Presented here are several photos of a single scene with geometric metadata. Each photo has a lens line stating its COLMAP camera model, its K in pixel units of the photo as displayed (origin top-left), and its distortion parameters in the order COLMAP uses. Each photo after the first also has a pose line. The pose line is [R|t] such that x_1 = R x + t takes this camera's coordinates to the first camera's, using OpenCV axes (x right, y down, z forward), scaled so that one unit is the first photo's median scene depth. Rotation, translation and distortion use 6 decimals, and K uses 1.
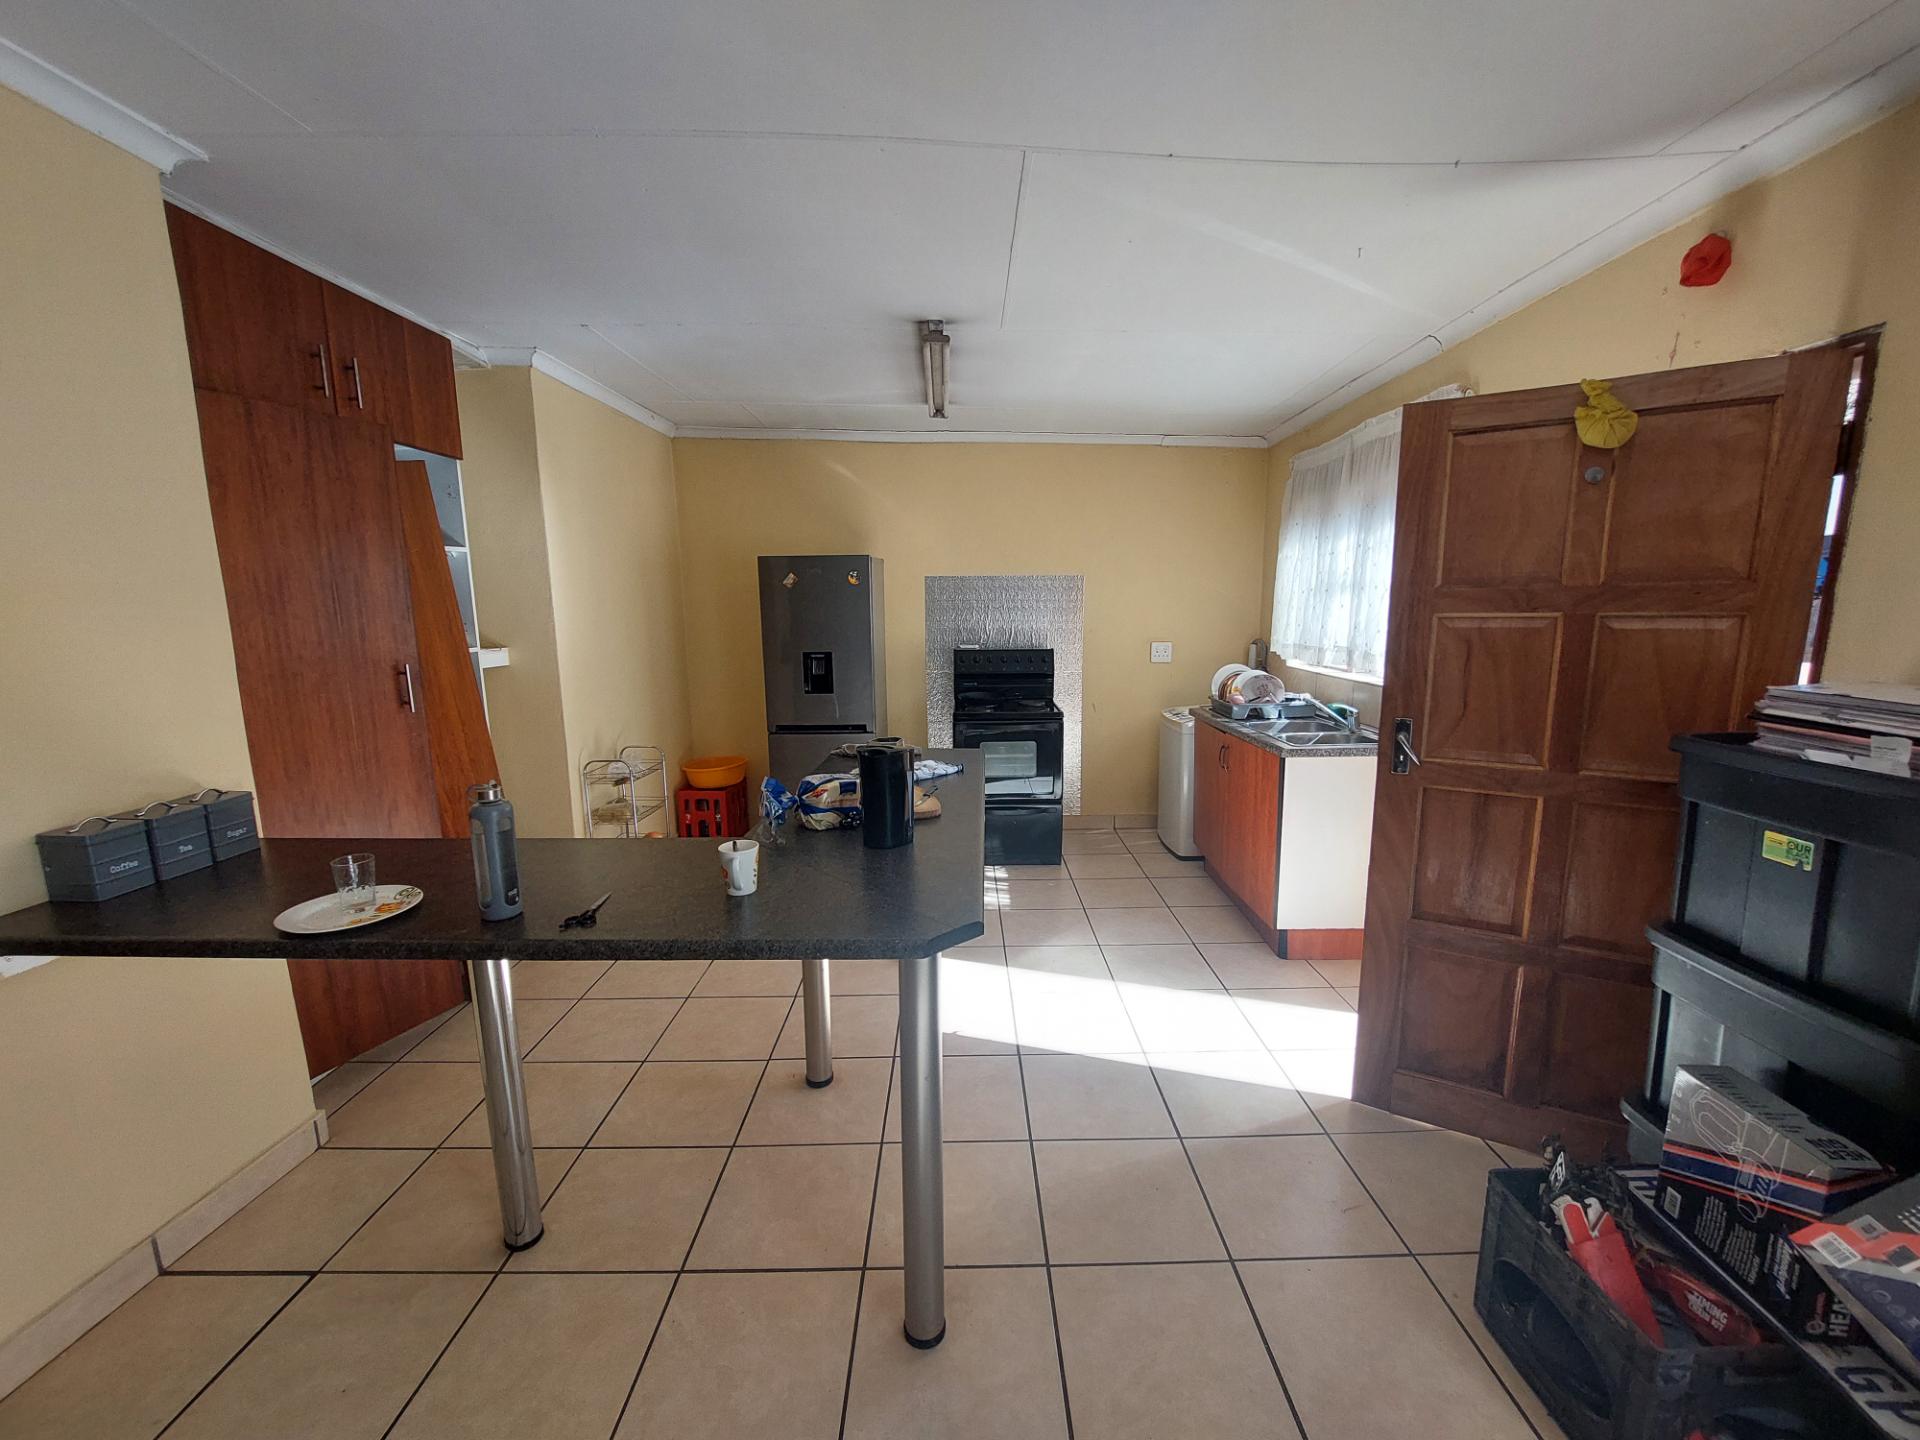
lens RADIAL K [[764.1, 0, 964.0], [0, 764.1, 722.8], [0, 0, 1]] dist [-0.012975, -0.001005]
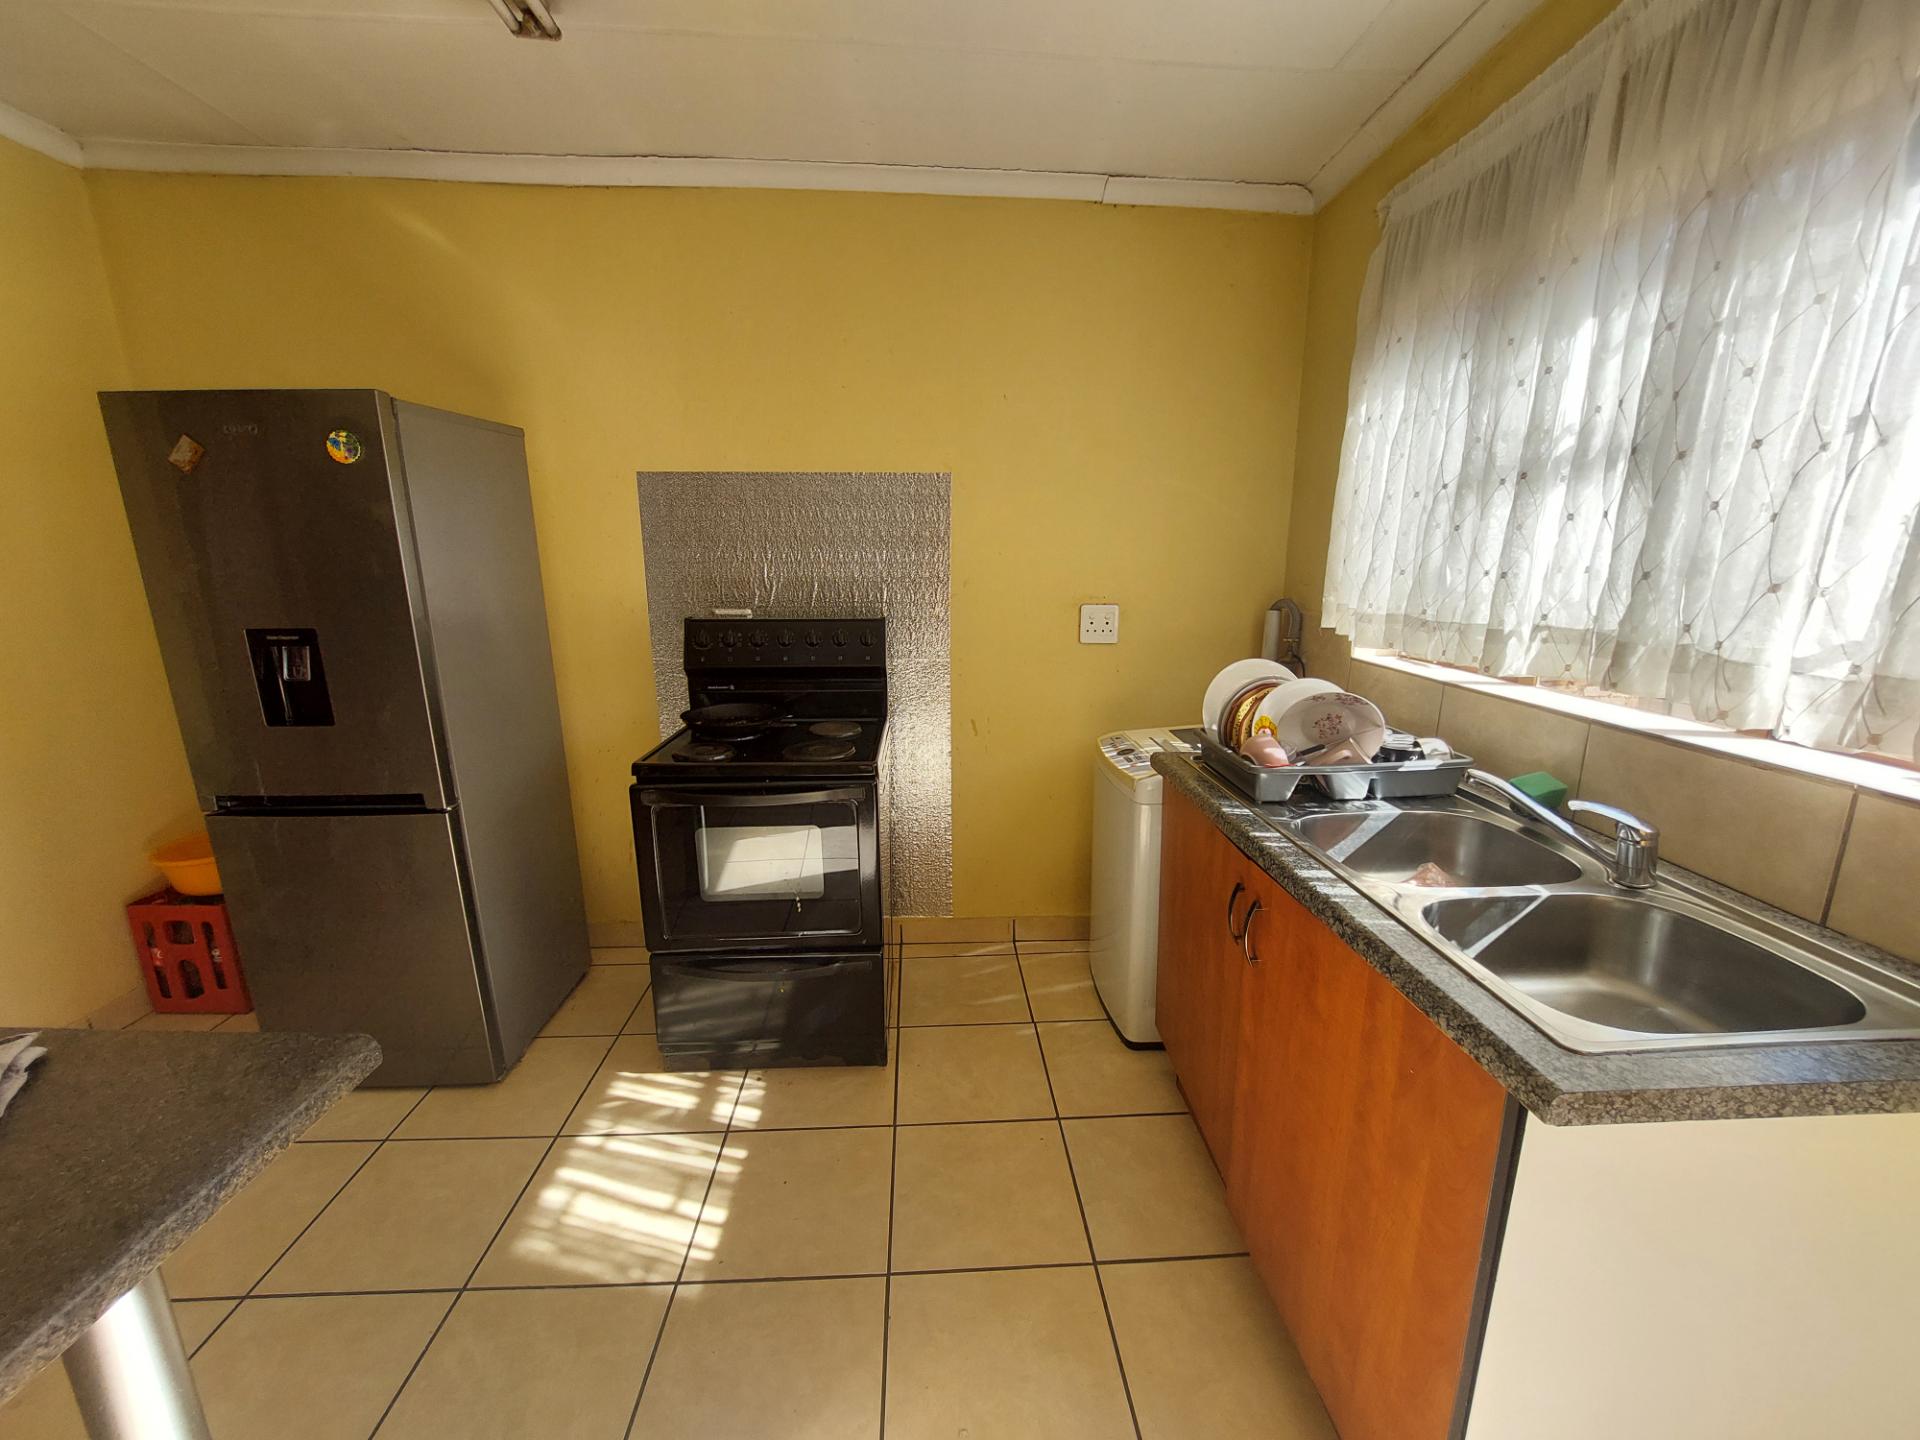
lens RADIAL K [[764.1, 0, 963.3], [0, 764.1, 729.2], [0, 0, 1]] dist [-0.012975, -0.001005]
pose [[0.998487, -0.004405, 0.054809, 0.157164], [0.000653, 0.997666, 0.068286, -0.065083], [-0.054982, -0.068146, 0.996159, 0.550810]]
